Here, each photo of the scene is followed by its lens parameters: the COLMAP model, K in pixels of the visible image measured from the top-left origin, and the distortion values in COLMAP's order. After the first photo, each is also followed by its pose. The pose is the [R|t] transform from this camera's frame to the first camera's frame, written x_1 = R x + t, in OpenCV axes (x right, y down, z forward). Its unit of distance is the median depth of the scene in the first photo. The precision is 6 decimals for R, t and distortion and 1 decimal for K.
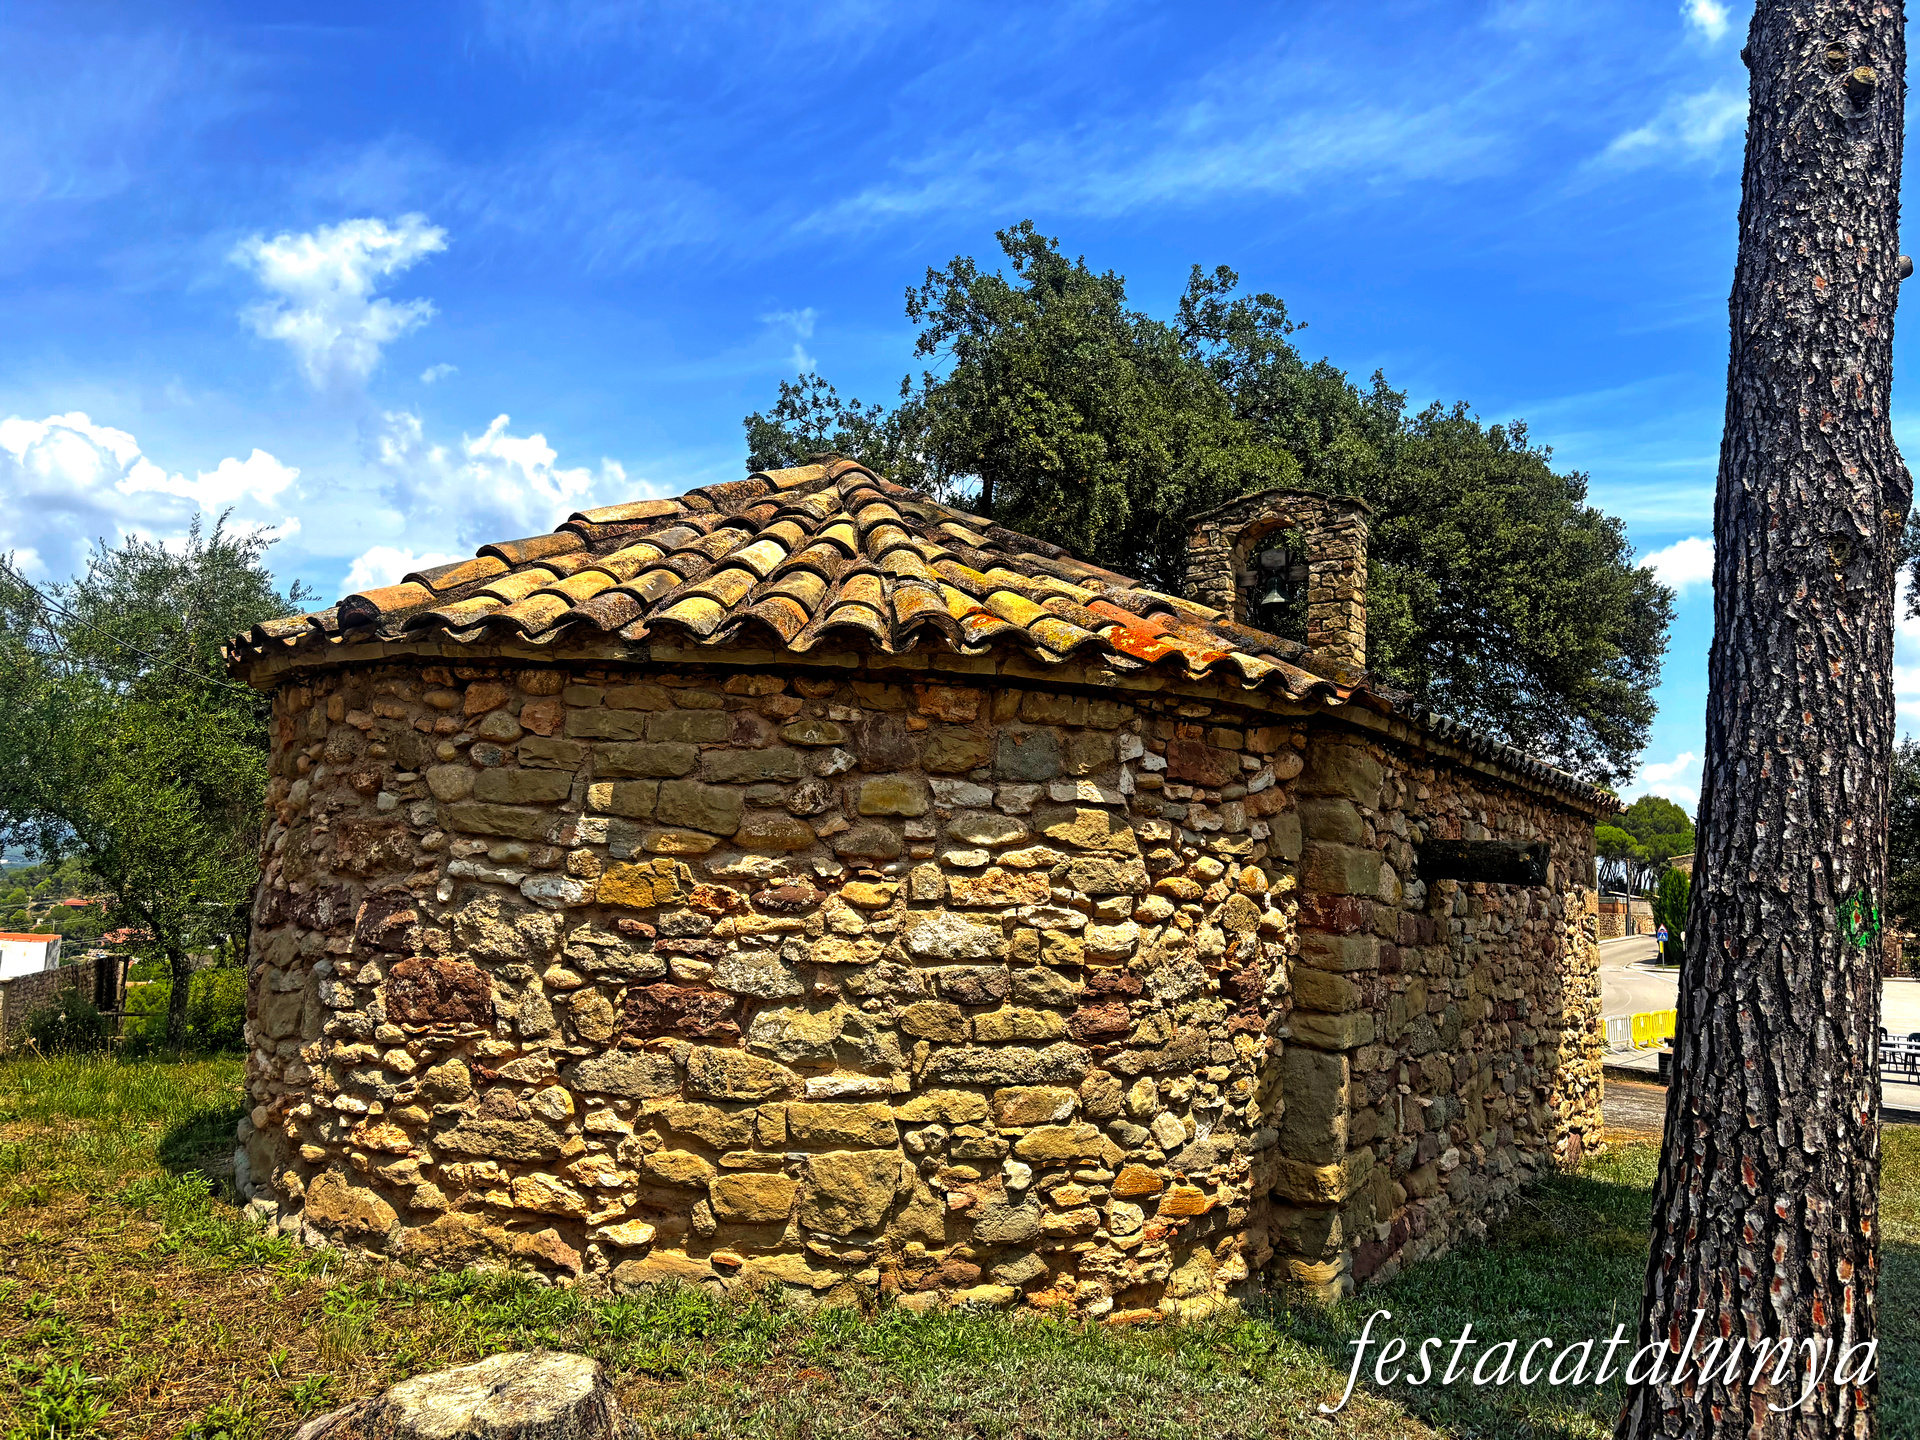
lens RADIAL K [[1453.6, 0, 945.5], [0, 1453.6, 713.8], [0, 0, 1]] dist [0.025077, -0.025274]
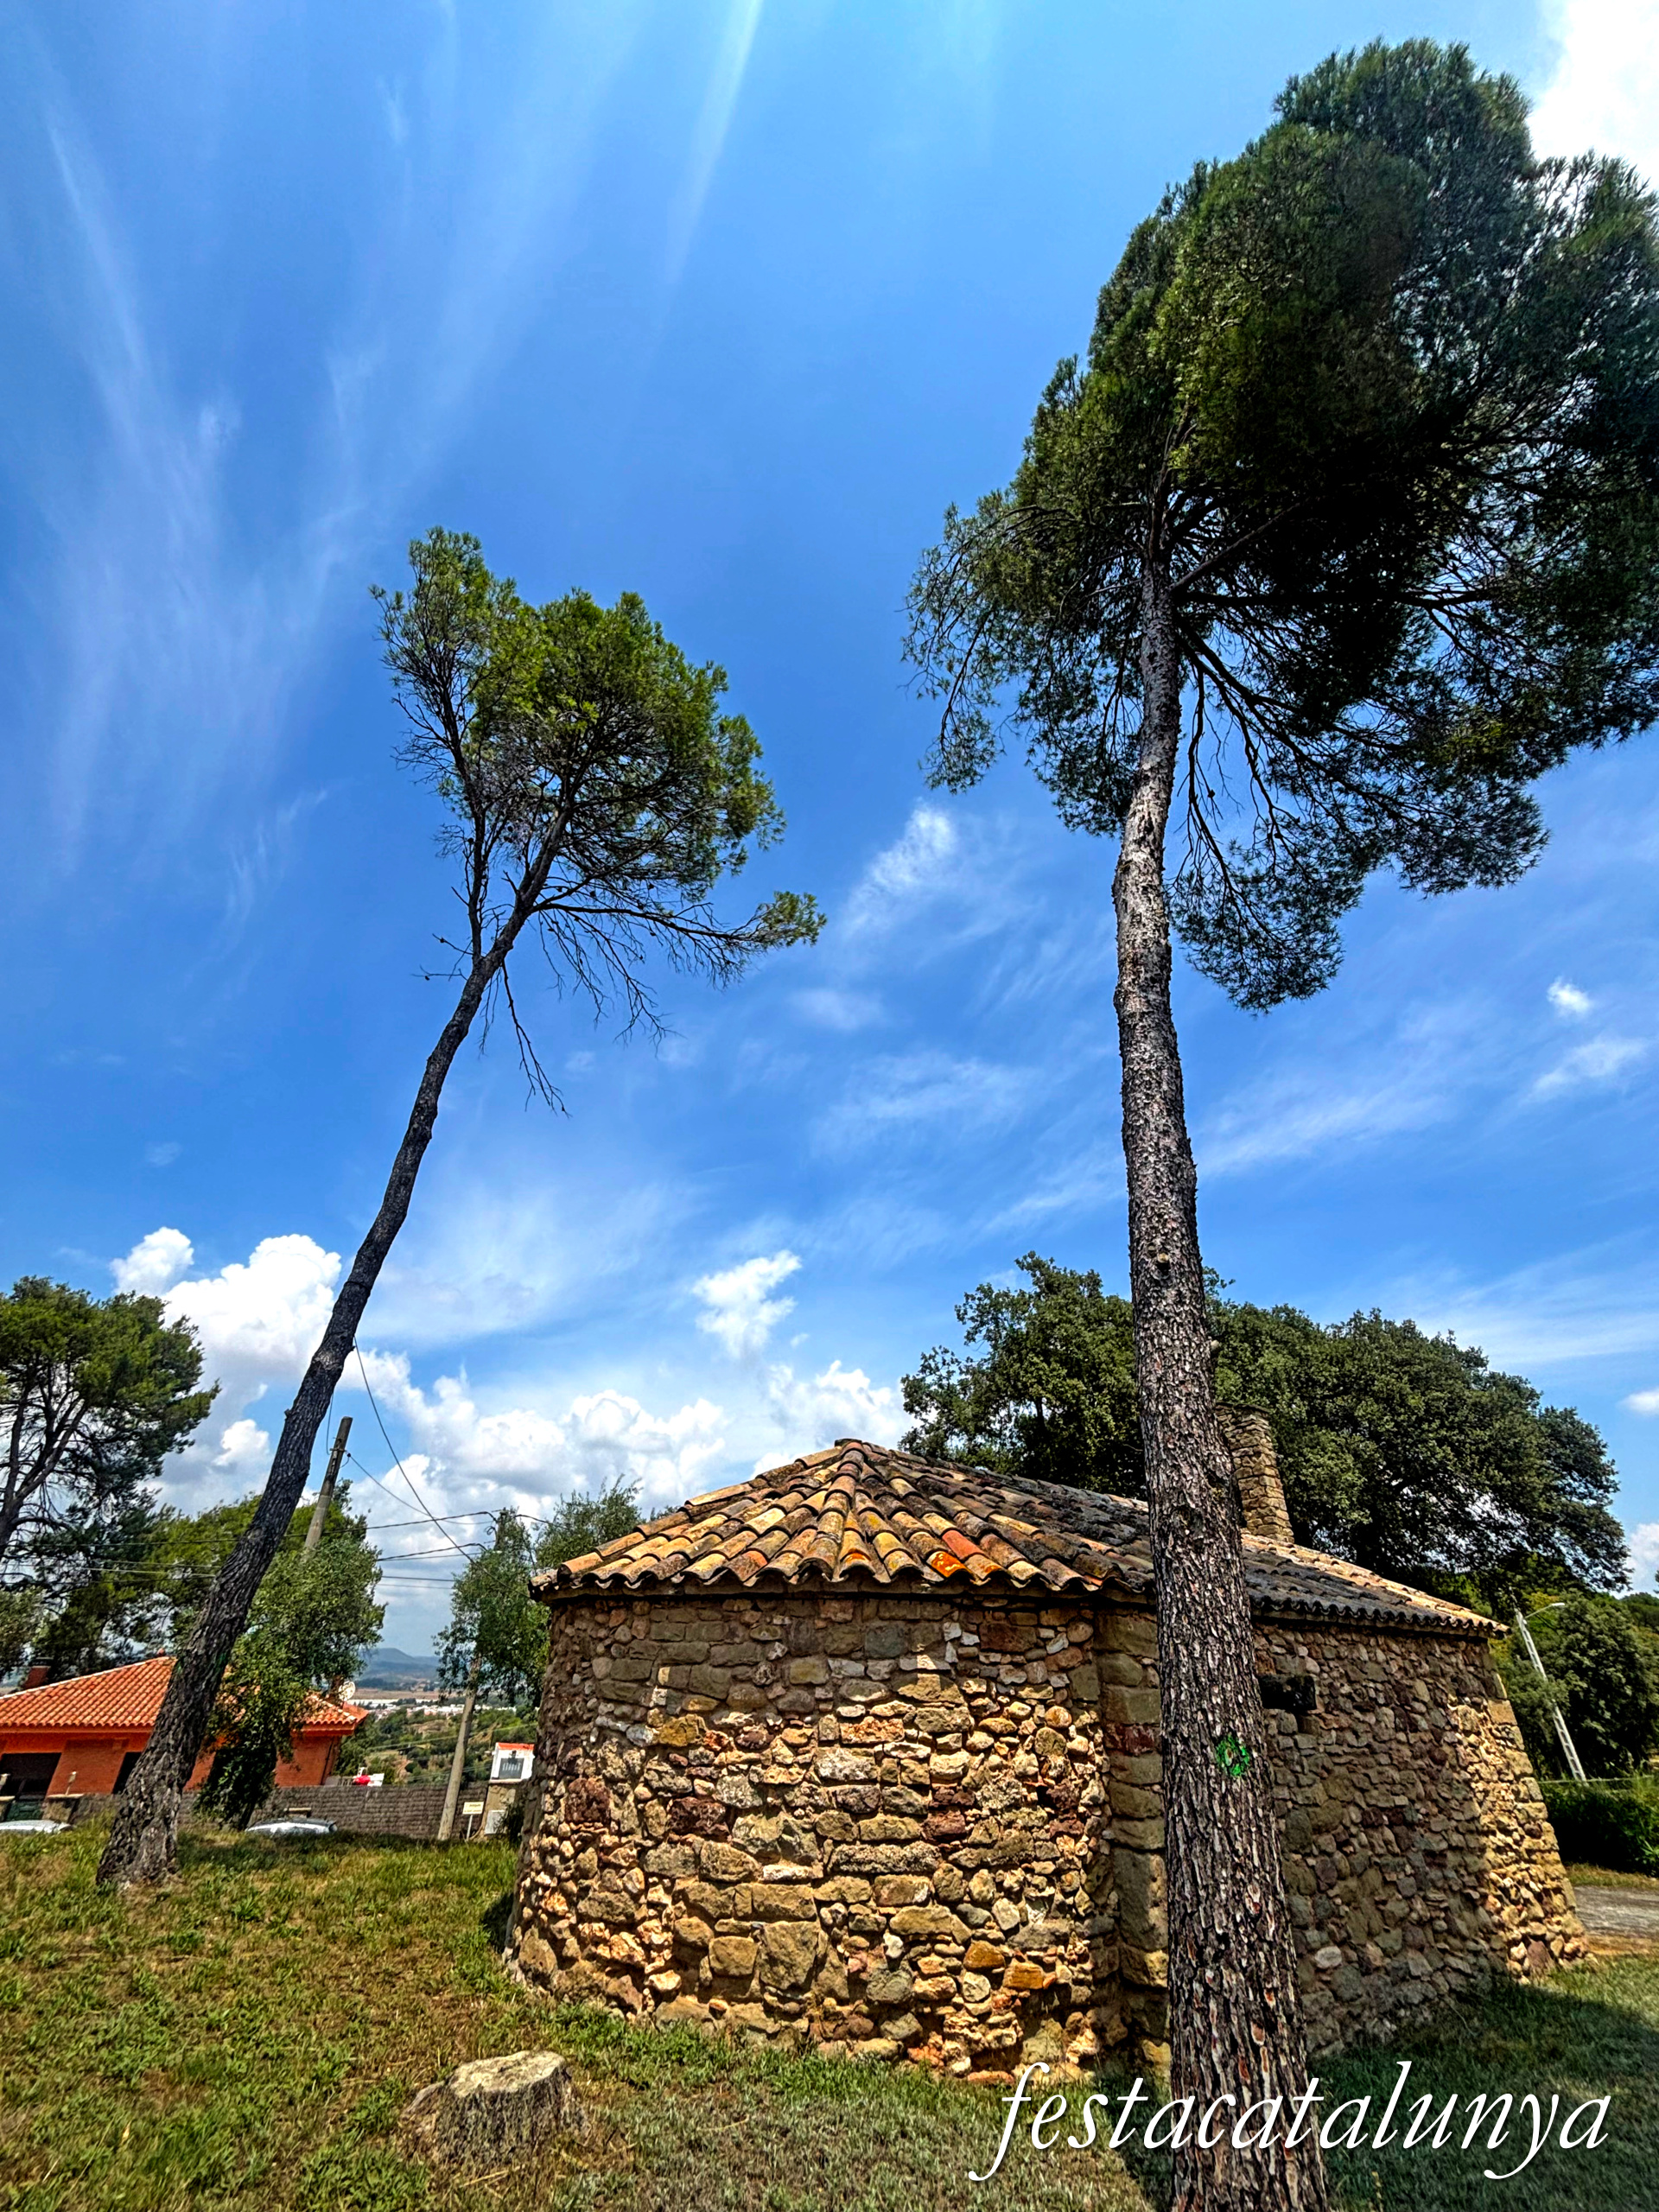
lens RADIAL K [[900.7, 0, 828.7], [0, 900.7, 1097.3], [0, 0, 1]] dist [-0.009183, 0.005319]
pose [[0.948612, -0.193952, -0.250037, 0.396315], [0.060372, 0.886562, -0.458653, -0.060529], [0.310630, 0.419989, 0.852713, -0.245187]]
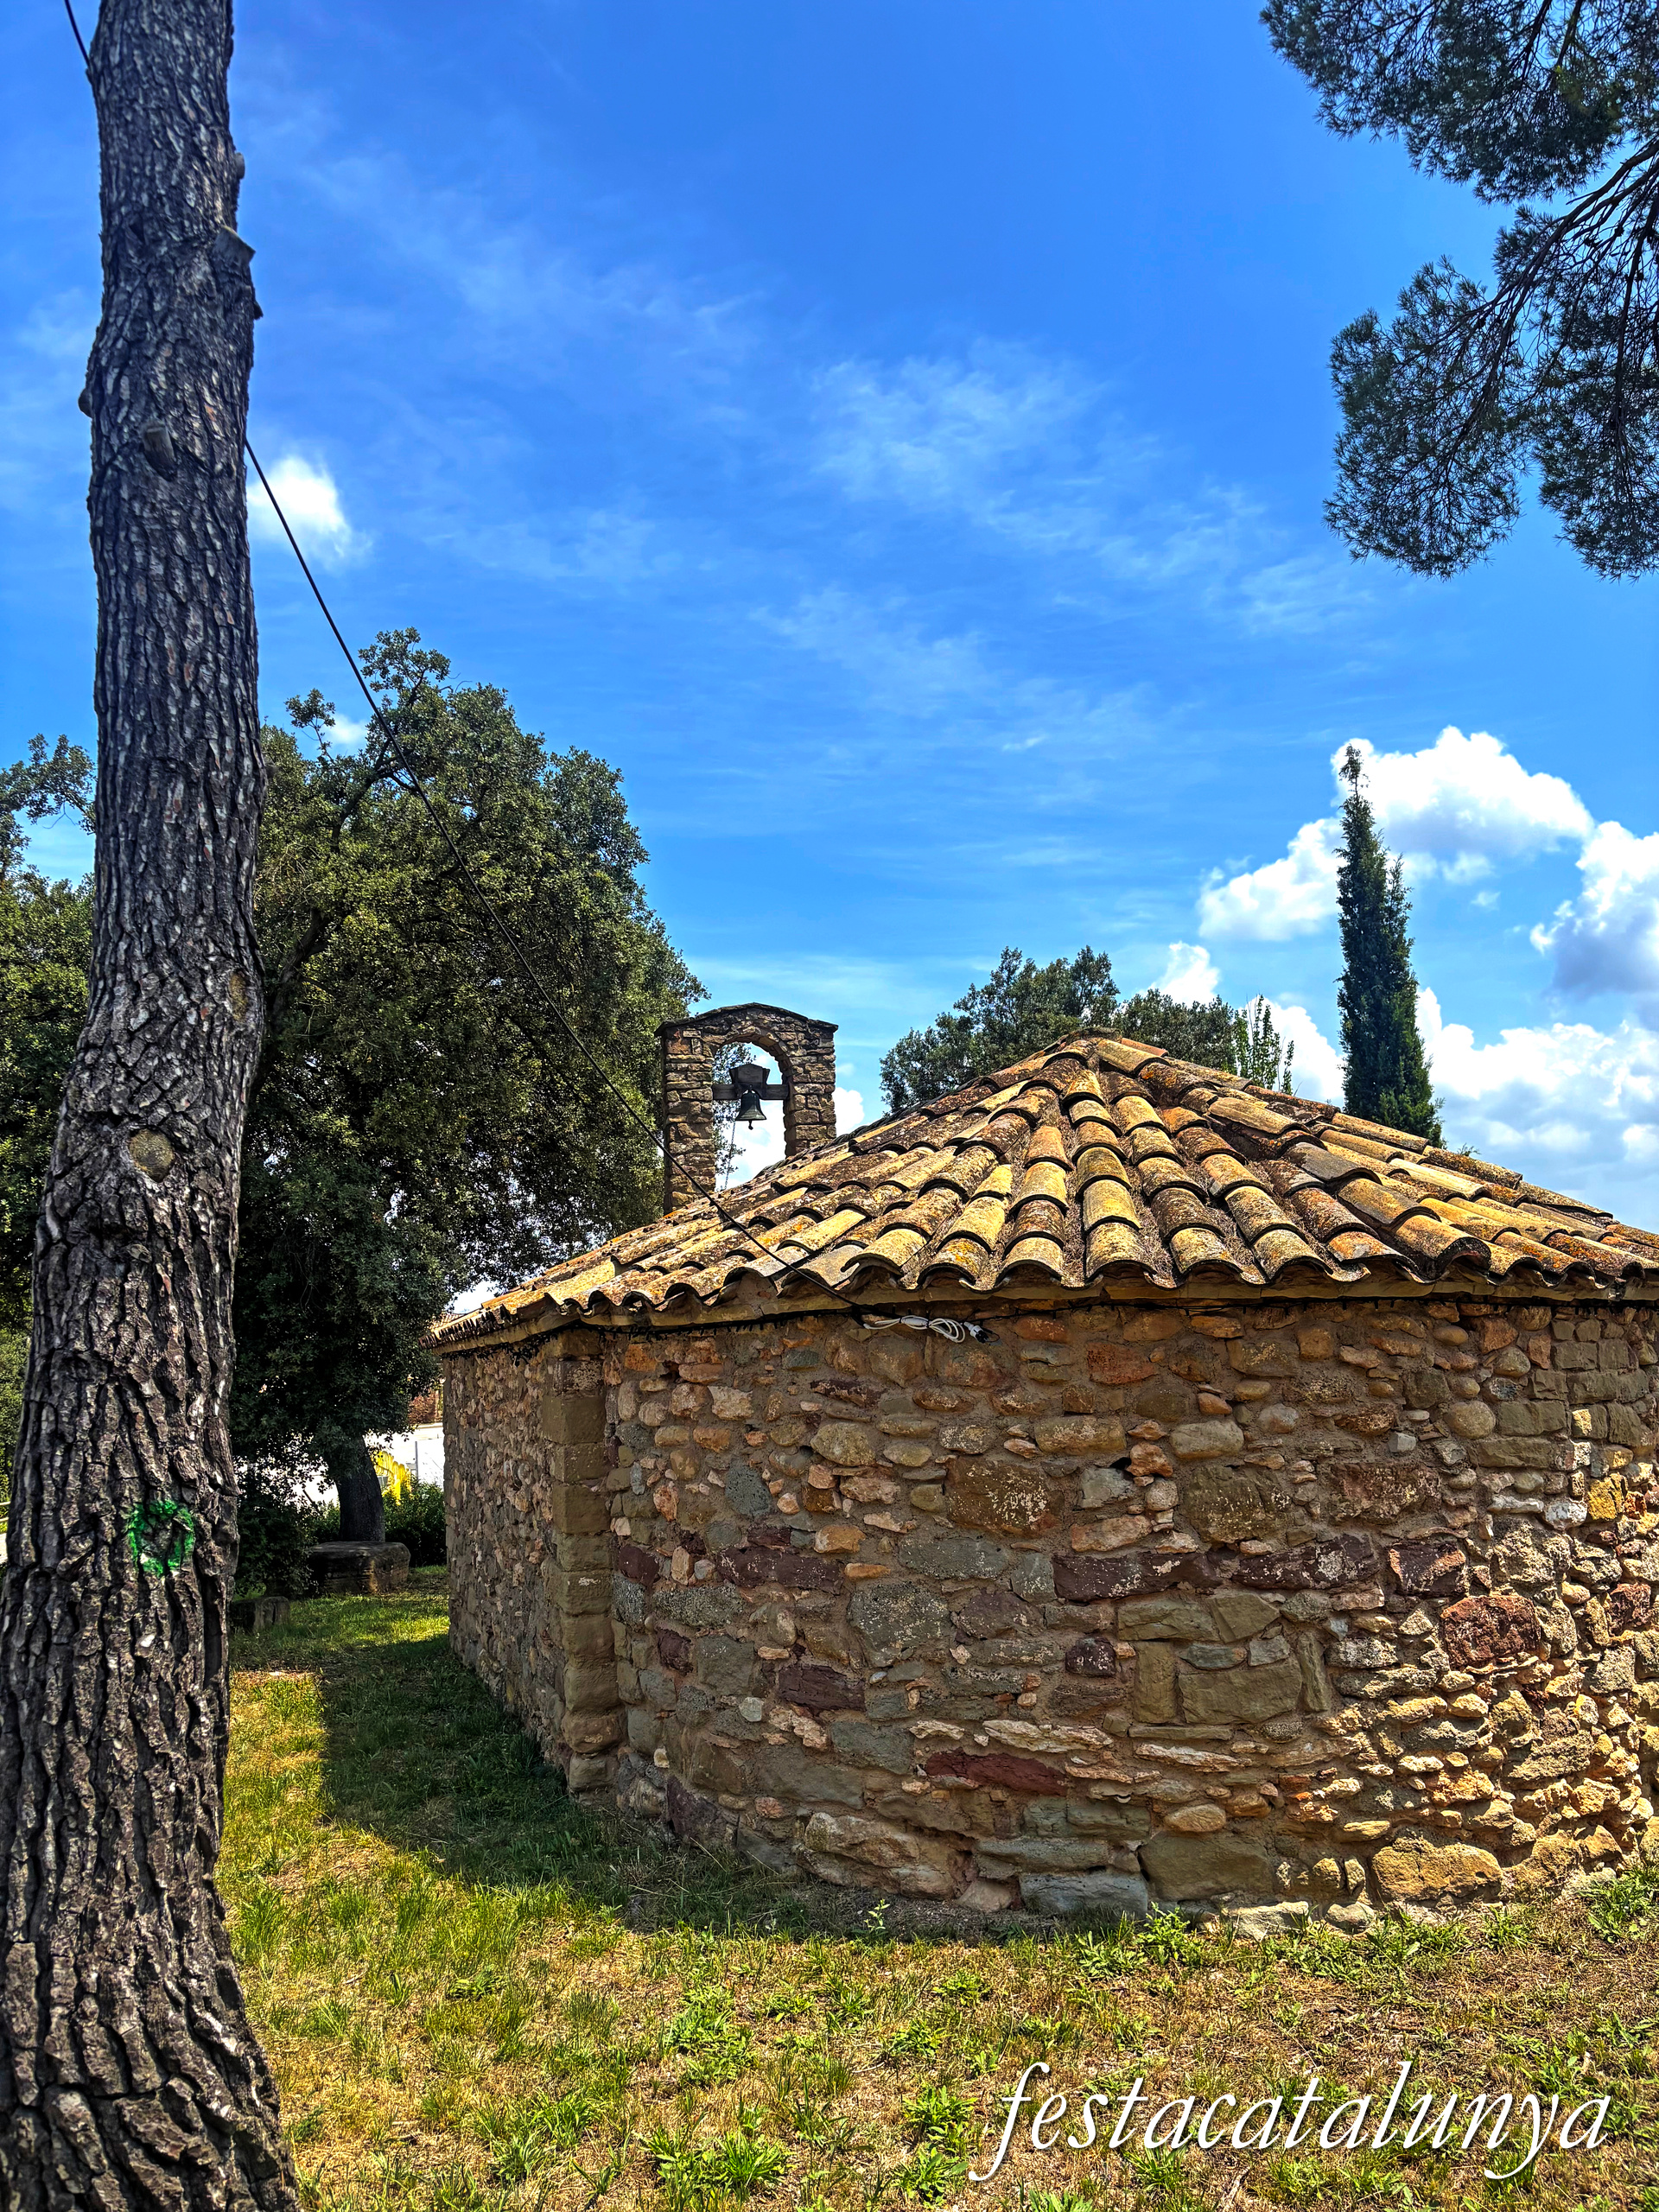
lens RADIAL K [[1674.7, 0, 809.3], [0, 1674.7, 1108.2], [0, 0, 1]] dist [0.025077, -0.025274]
pose [[0.664089, 0.051497, 0.745878, -1.550358], [-0.034527, 0.998673, -0.038209, -0.109550], [-0.746856, -0.000378, 0.664985, 0.573021]]
